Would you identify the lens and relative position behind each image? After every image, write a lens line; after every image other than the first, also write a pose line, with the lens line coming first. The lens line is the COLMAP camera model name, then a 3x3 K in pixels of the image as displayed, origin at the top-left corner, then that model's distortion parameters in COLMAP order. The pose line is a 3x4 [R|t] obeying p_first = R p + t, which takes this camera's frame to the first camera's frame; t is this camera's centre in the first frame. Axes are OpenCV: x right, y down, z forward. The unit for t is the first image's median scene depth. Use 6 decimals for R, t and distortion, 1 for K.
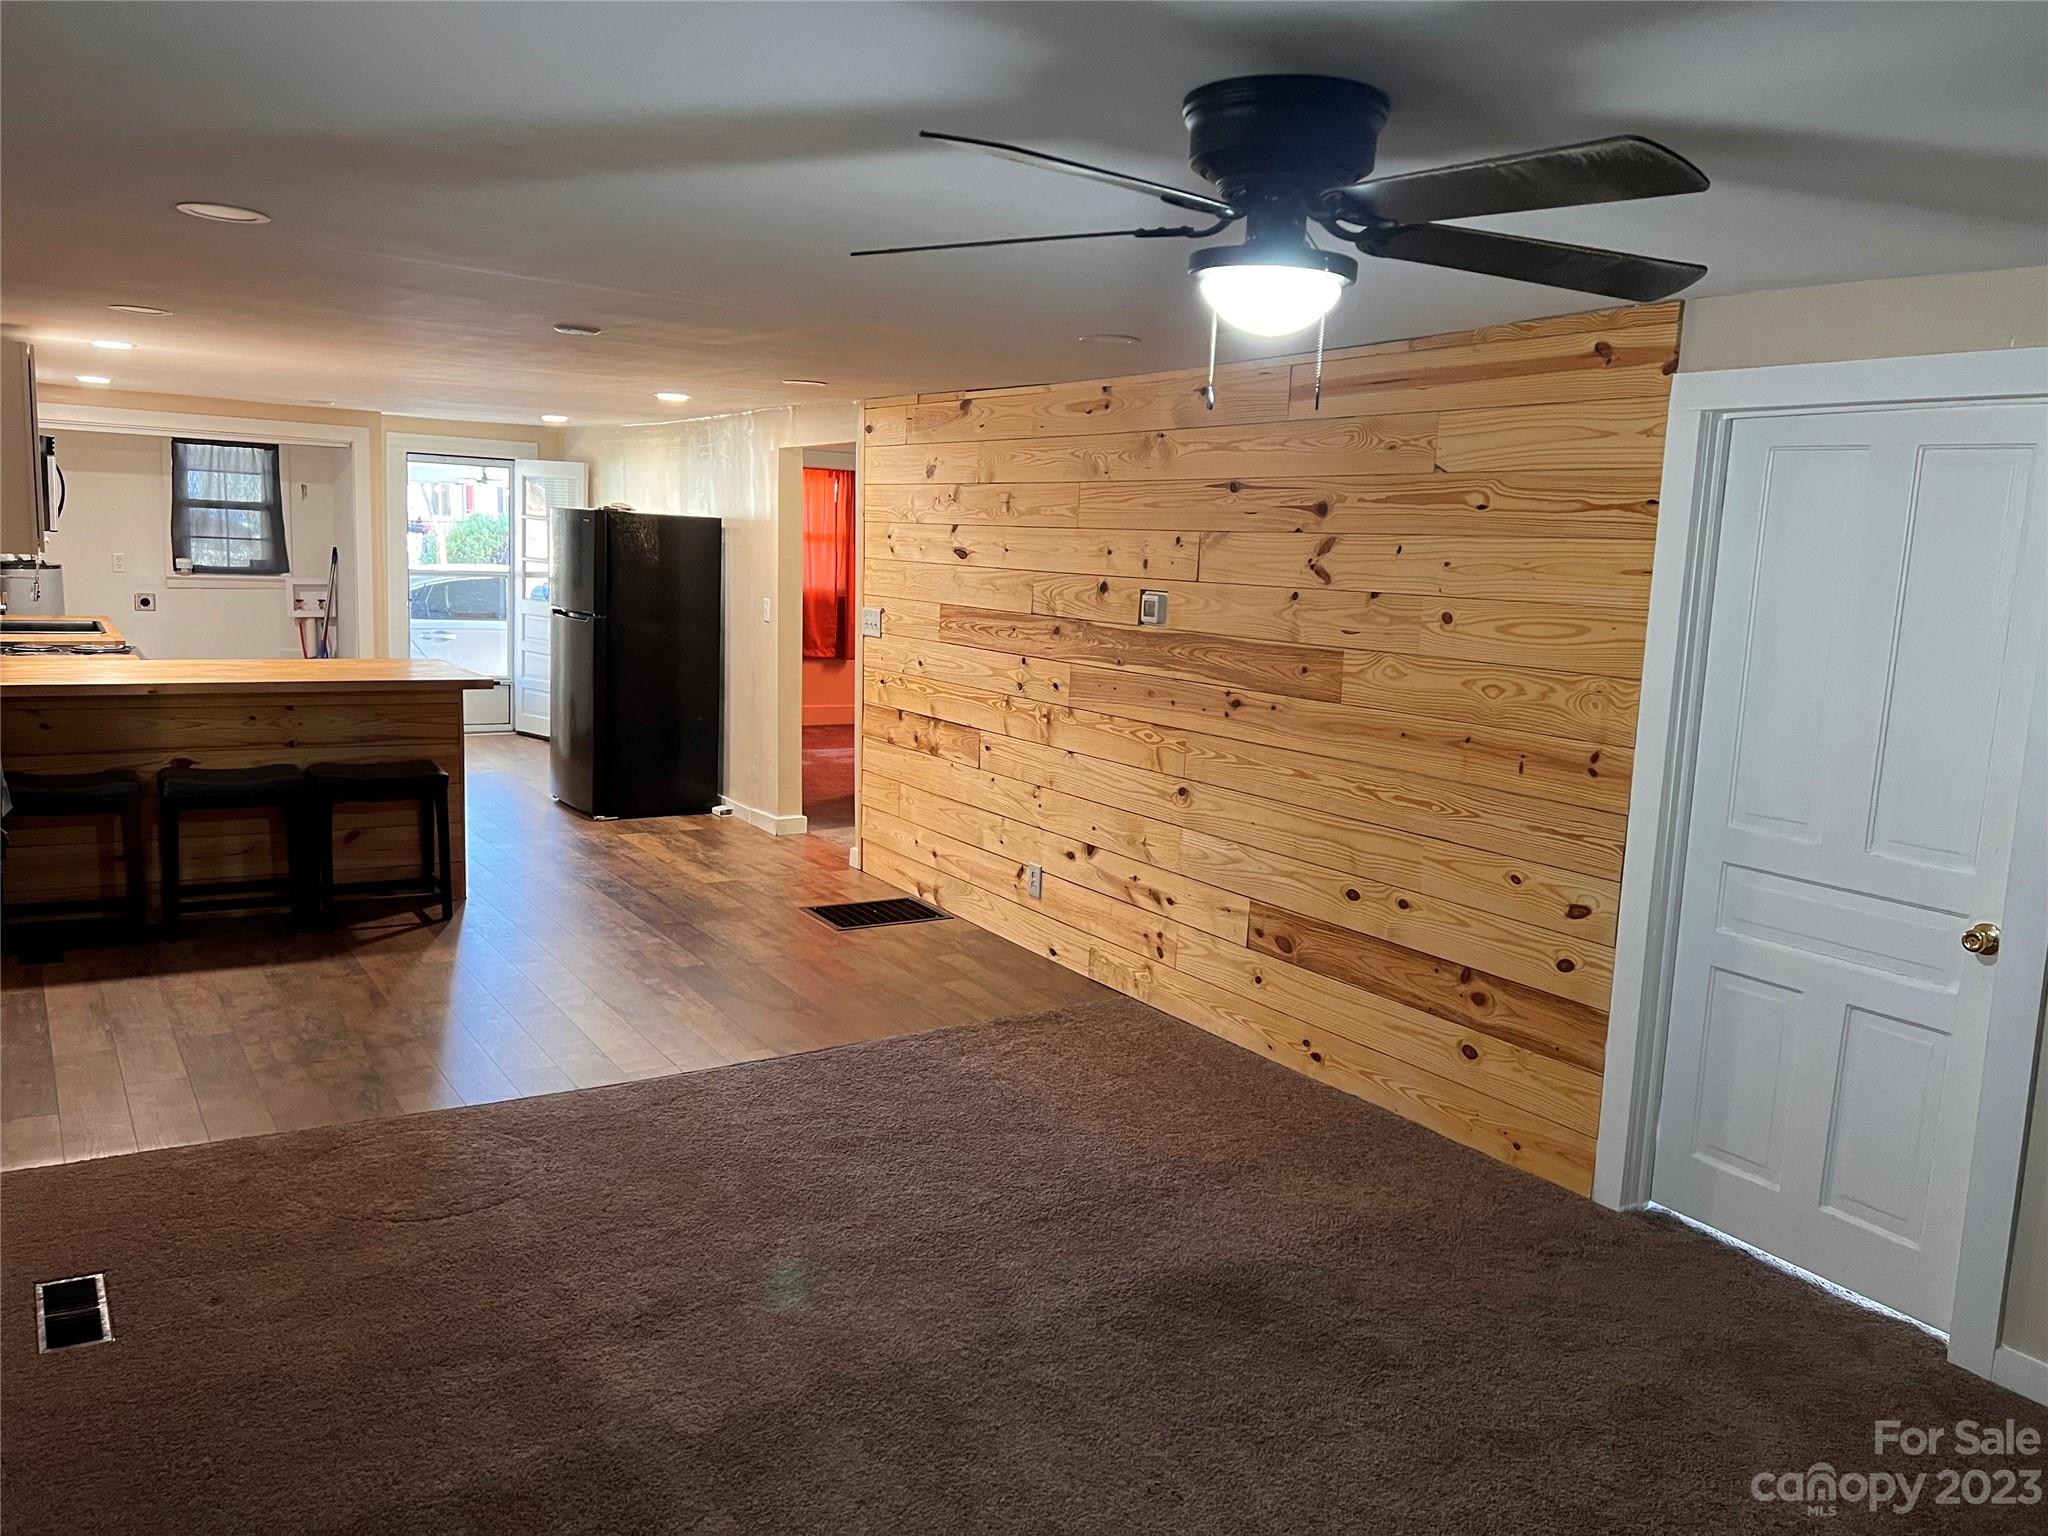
lens RADIAL K [[1545.2, 0, 1022.4], [0, 1545.2, 767.5], [0, 0, 1]] dist [-0.013949, -0.024304]
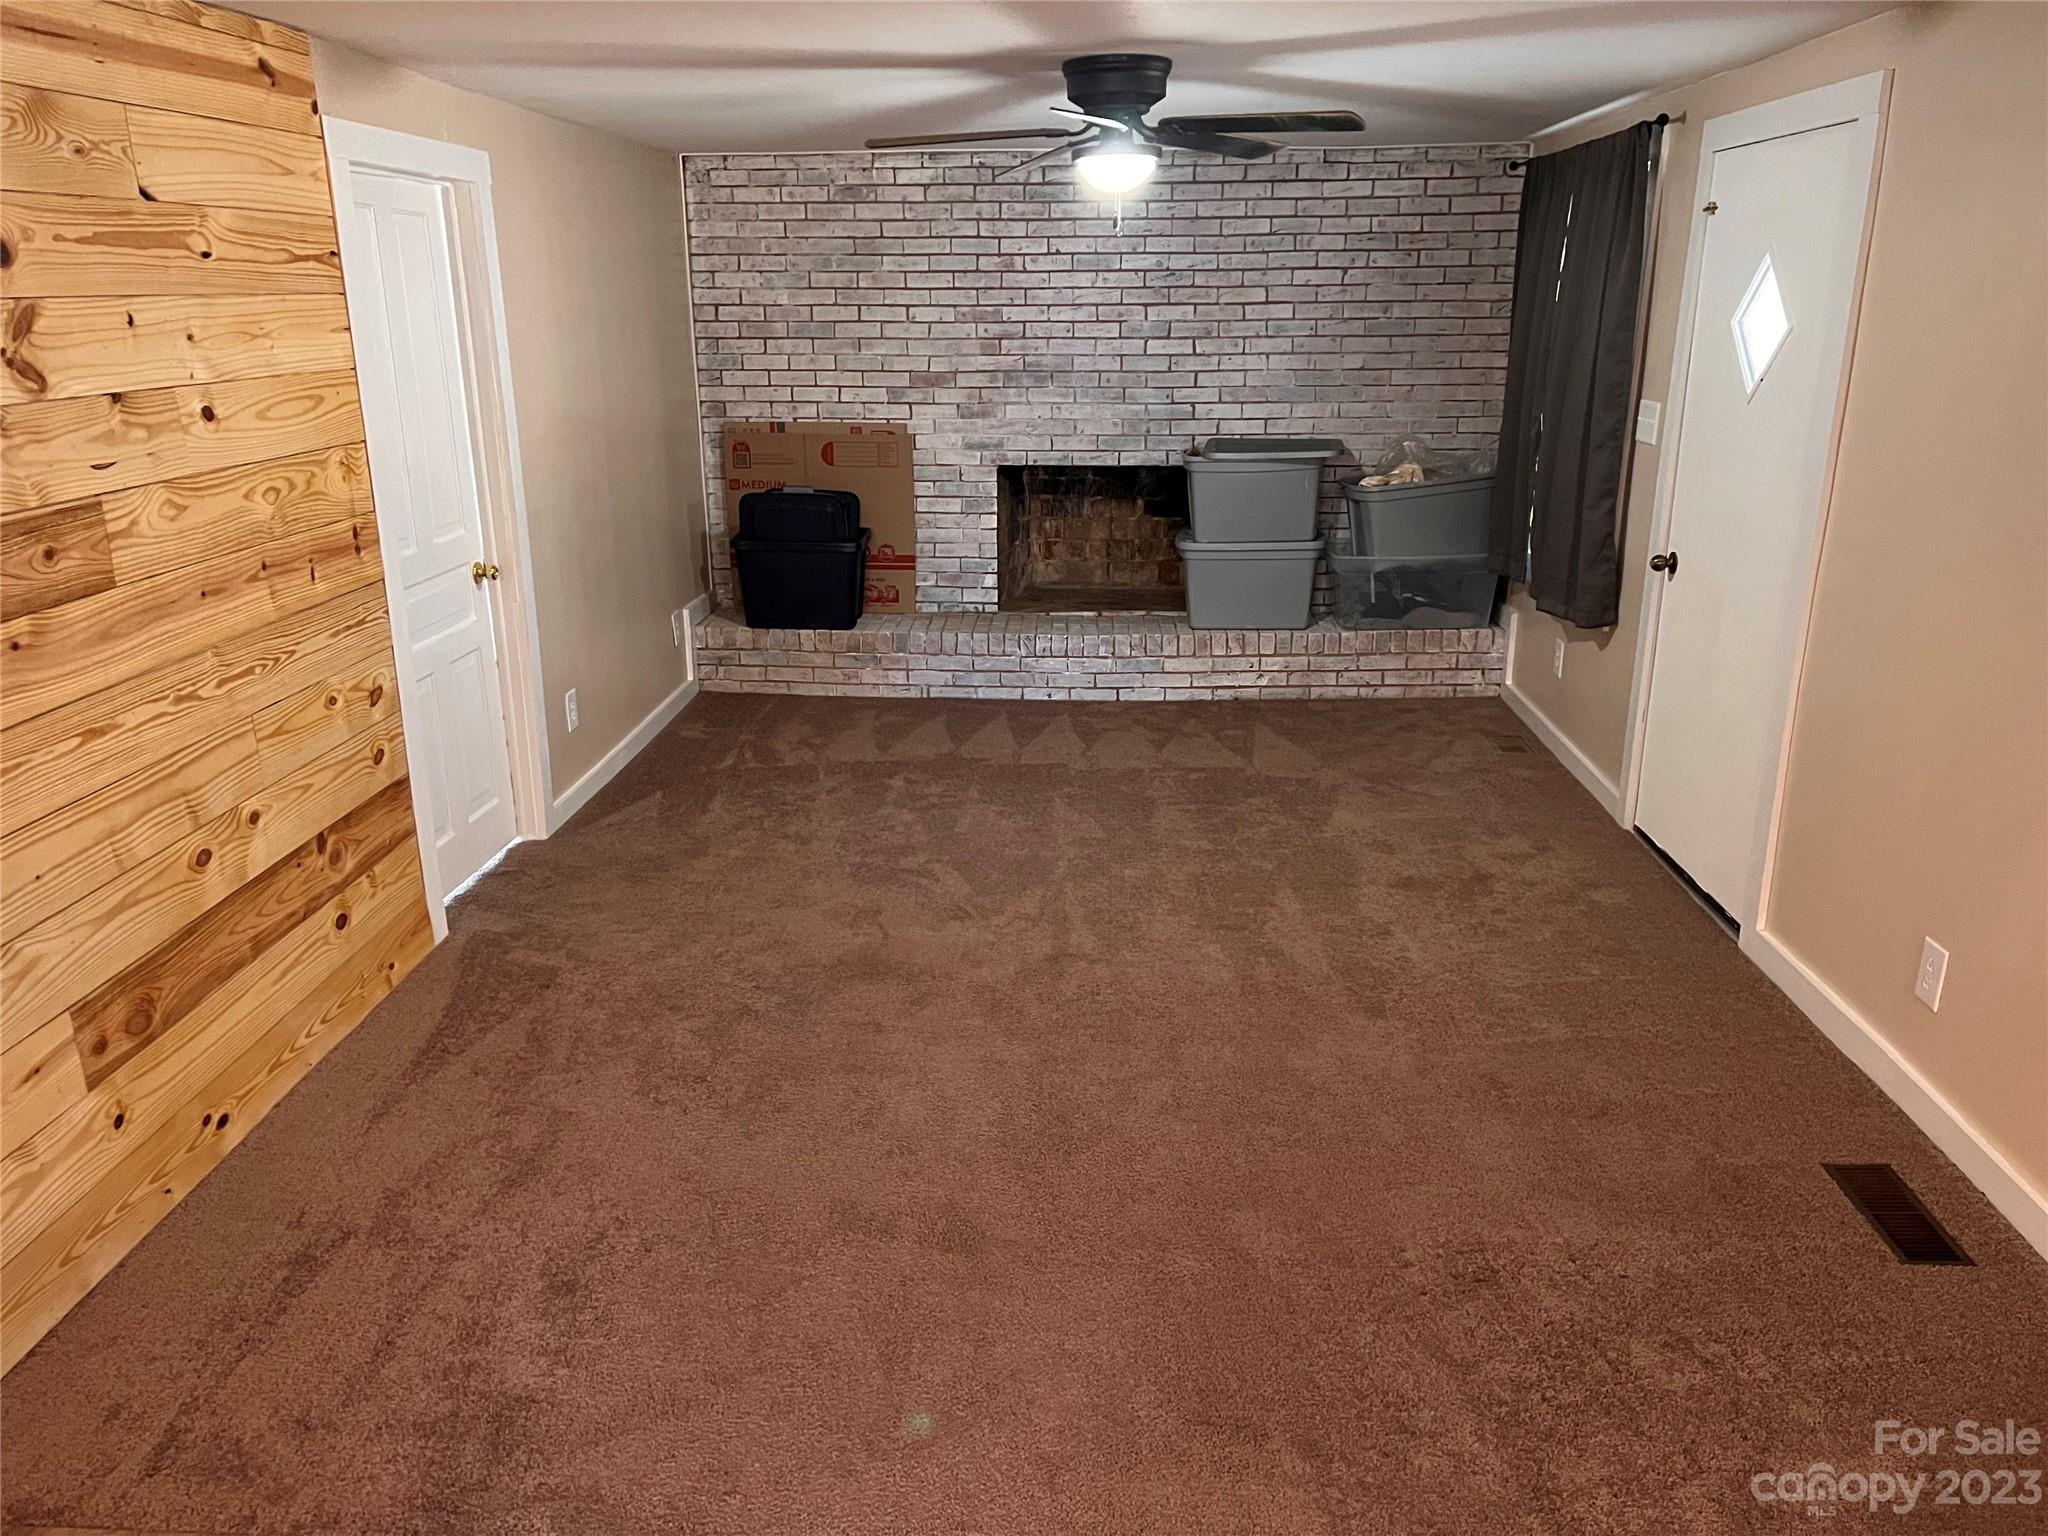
lens RADIAL K [[1545.2, 0, 1024.0], [0, 1545.2, 774.0], [0, 0, 1]] dist [-0.013949, -0.024304]
pose [[-0.814349, -0.205756, 0.542678, -0.446111], [0.055010, 0.903473, 0.425100, -0.222229], [-0.577762, 0.376032, -0.724424, 1.326508]]
